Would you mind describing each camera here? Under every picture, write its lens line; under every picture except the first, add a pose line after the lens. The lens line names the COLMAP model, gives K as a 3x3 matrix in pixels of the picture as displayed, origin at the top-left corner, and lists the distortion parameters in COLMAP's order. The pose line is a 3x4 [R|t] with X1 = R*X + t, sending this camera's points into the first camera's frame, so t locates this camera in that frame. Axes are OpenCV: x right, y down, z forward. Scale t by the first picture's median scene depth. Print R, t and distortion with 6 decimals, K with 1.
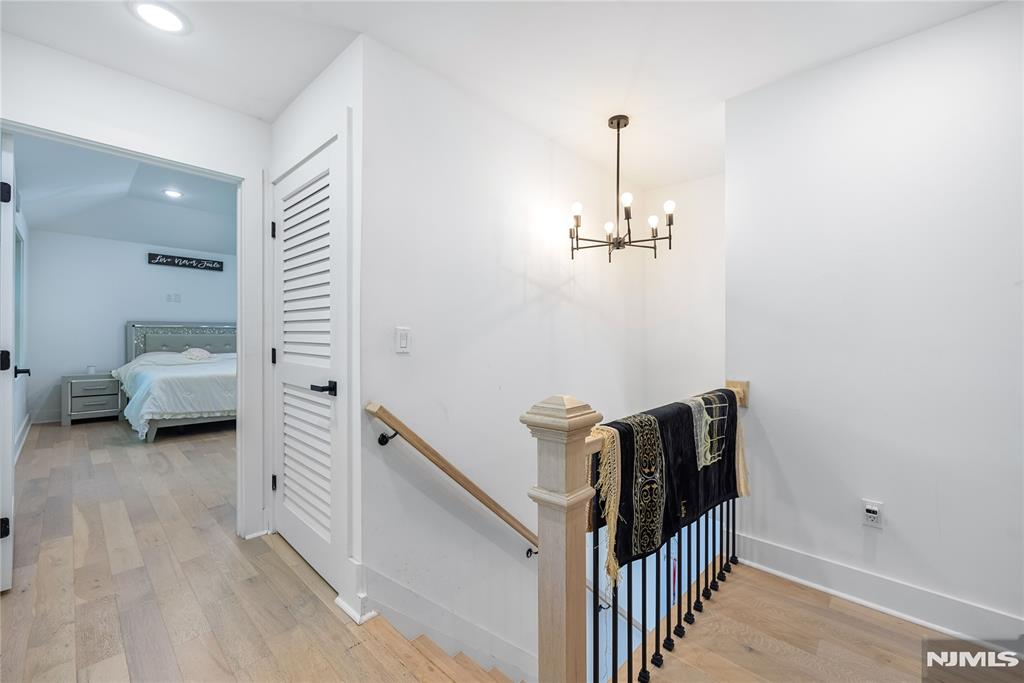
lens RADIAL K [[418.9, 0, 513.3], [0, 418.9, 338.8], [0, 0, 1]] dist [0.000172, -0.000430]
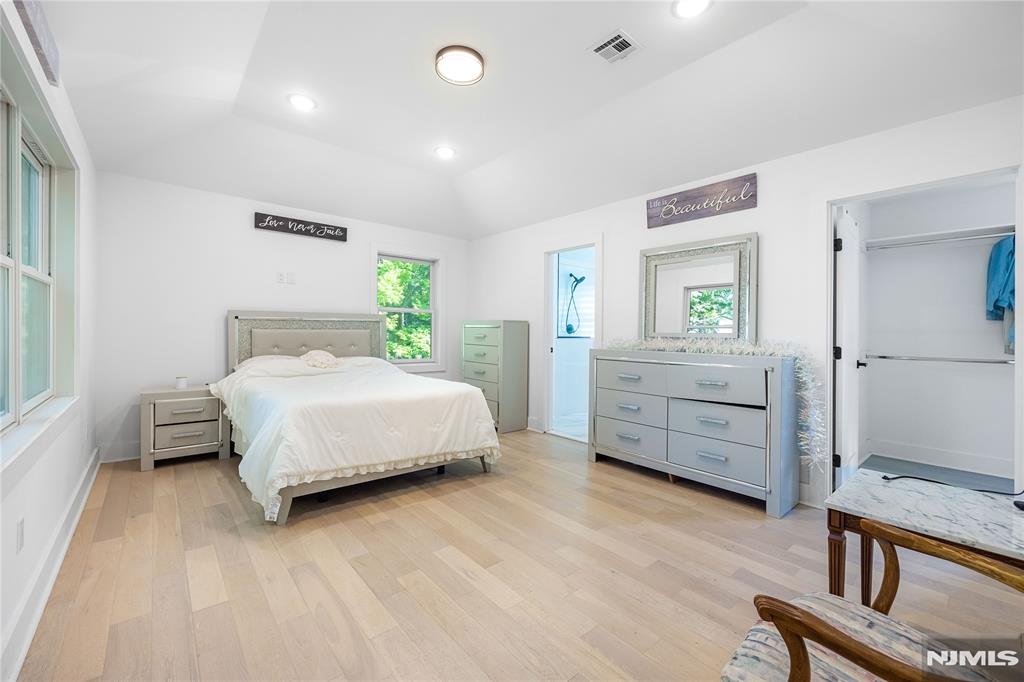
lens RADIAL K [[418.9, 0, 511.9], [0, 418.9, 336.3], [0, 0, 1]] dist [0.000172, -0.000430]
pose [[0.994101, 0.006318, -0.108273, -0.426501], [-0.005710, 0.999966, 0.005928, -0.006872], [0.108307, -0.005275, 0.994103, 0.407224]]
